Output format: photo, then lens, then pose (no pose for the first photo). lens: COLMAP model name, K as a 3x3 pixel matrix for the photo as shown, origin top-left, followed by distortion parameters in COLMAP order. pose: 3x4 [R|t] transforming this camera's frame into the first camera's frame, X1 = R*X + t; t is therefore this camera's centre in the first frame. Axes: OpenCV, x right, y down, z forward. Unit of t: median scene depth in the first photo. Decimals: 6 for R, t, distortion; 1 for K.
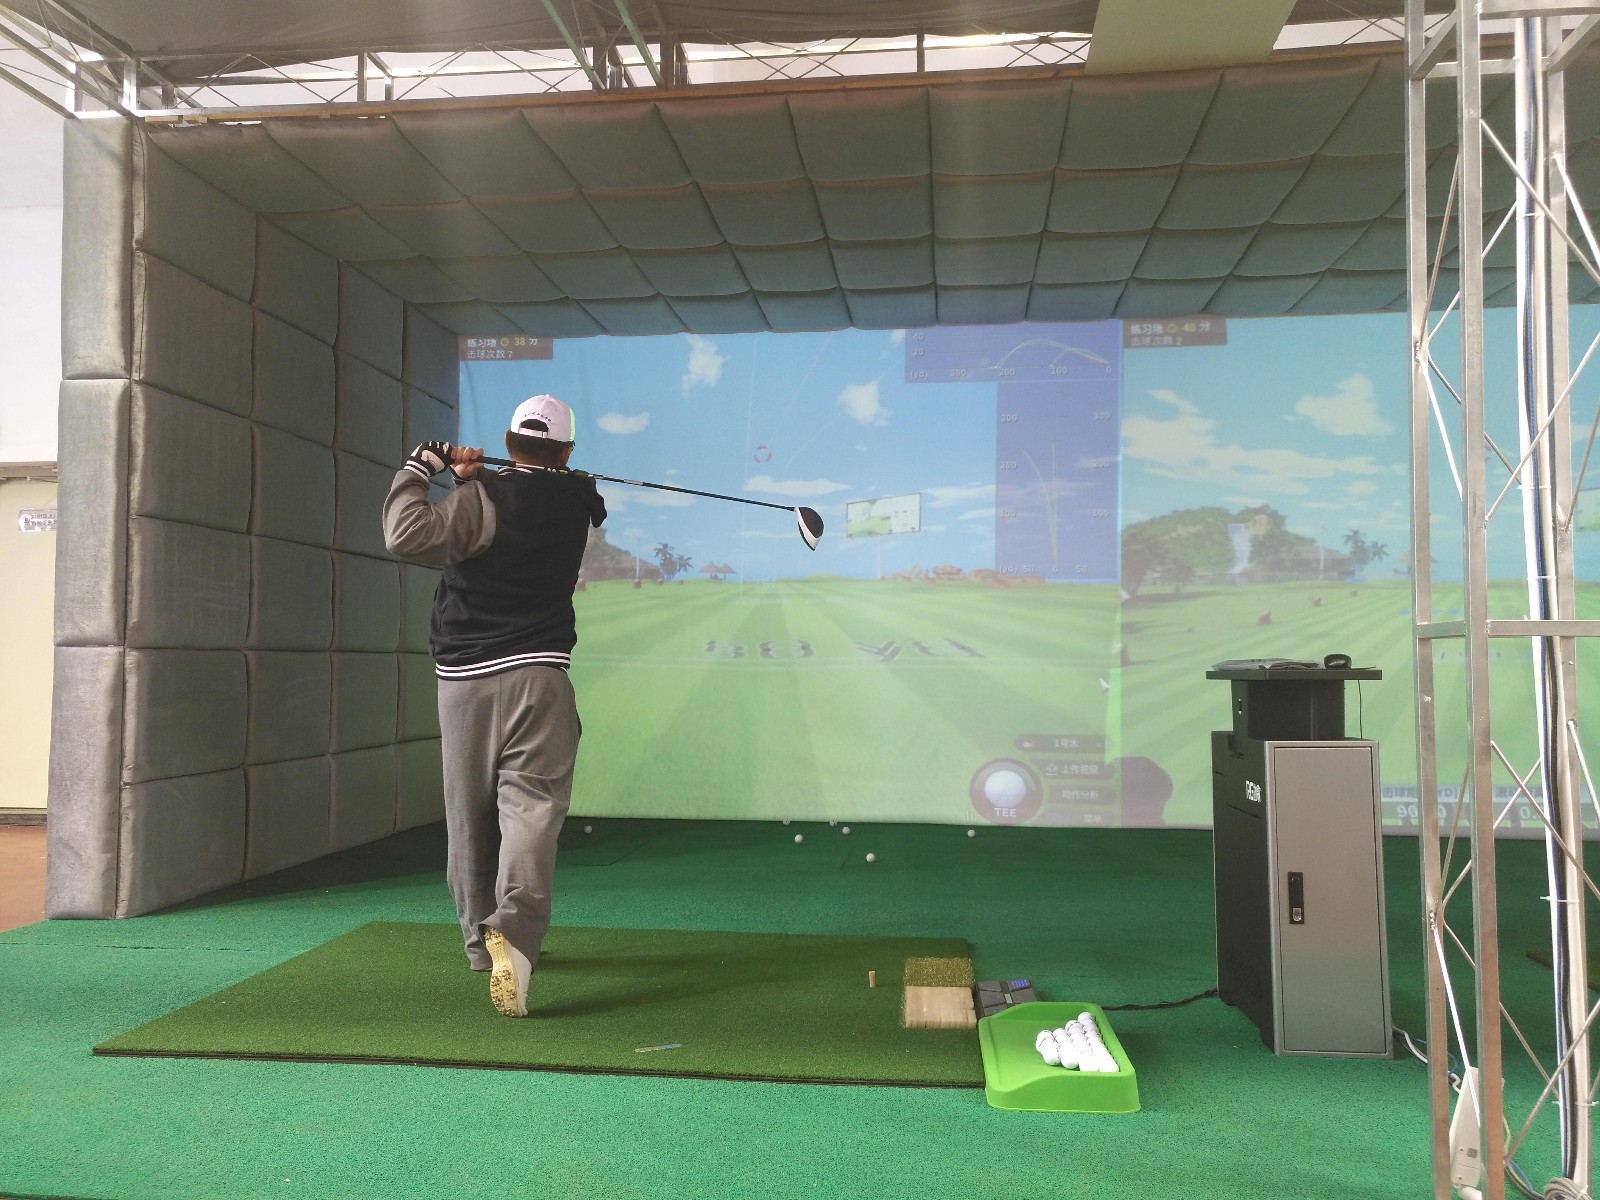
lens RADIAL K [[1270.4, 0, 800.0], [0, 1270.4, 600.0], [0, 0, 1]] dist [-0.005901, 0.097511]
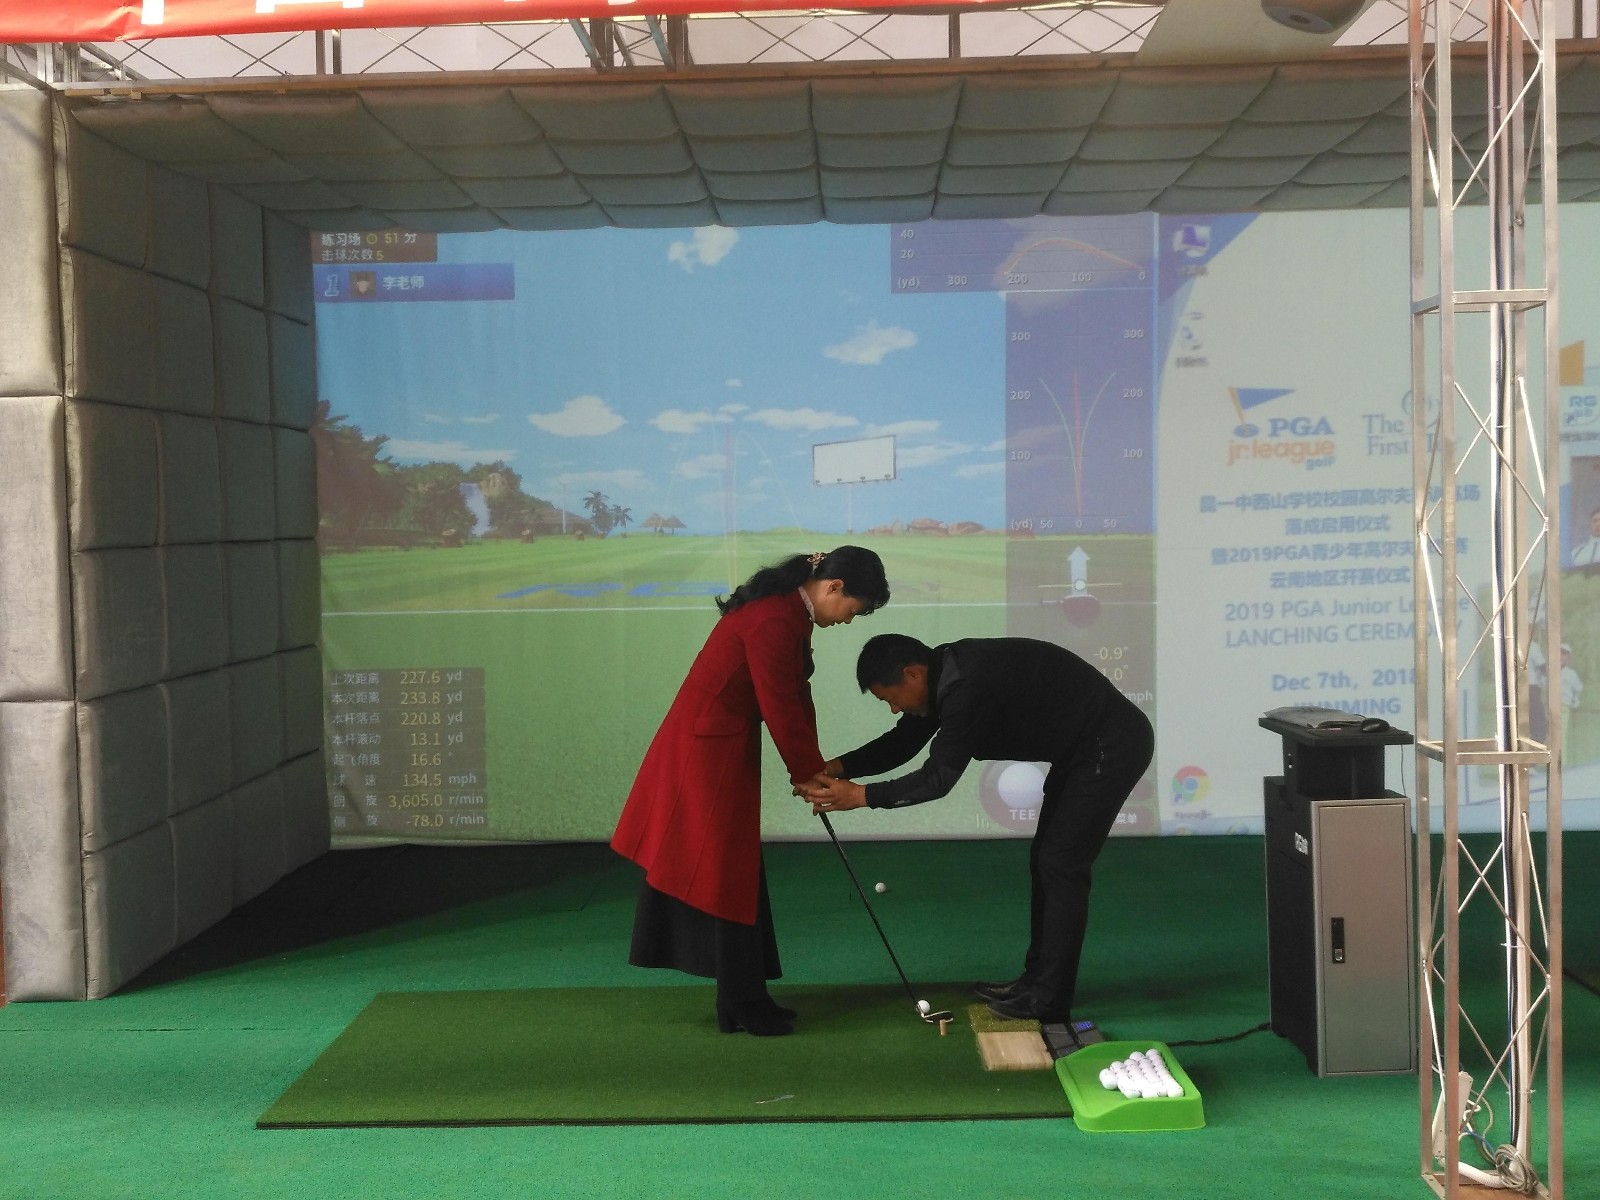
lens RADIAL K [[2066.3, 0, 823.5], [0, 2066.3, 590.6], [0, 0, 1]] dist [0.218287, -0.876820]
pose [[0.994517, -0.025961, 0.101301, -0.156221], [0.017291, 0.996184, 0.085547, -0.155718], [-0.103135, -0.083327, 0.991171, -0.491993]]
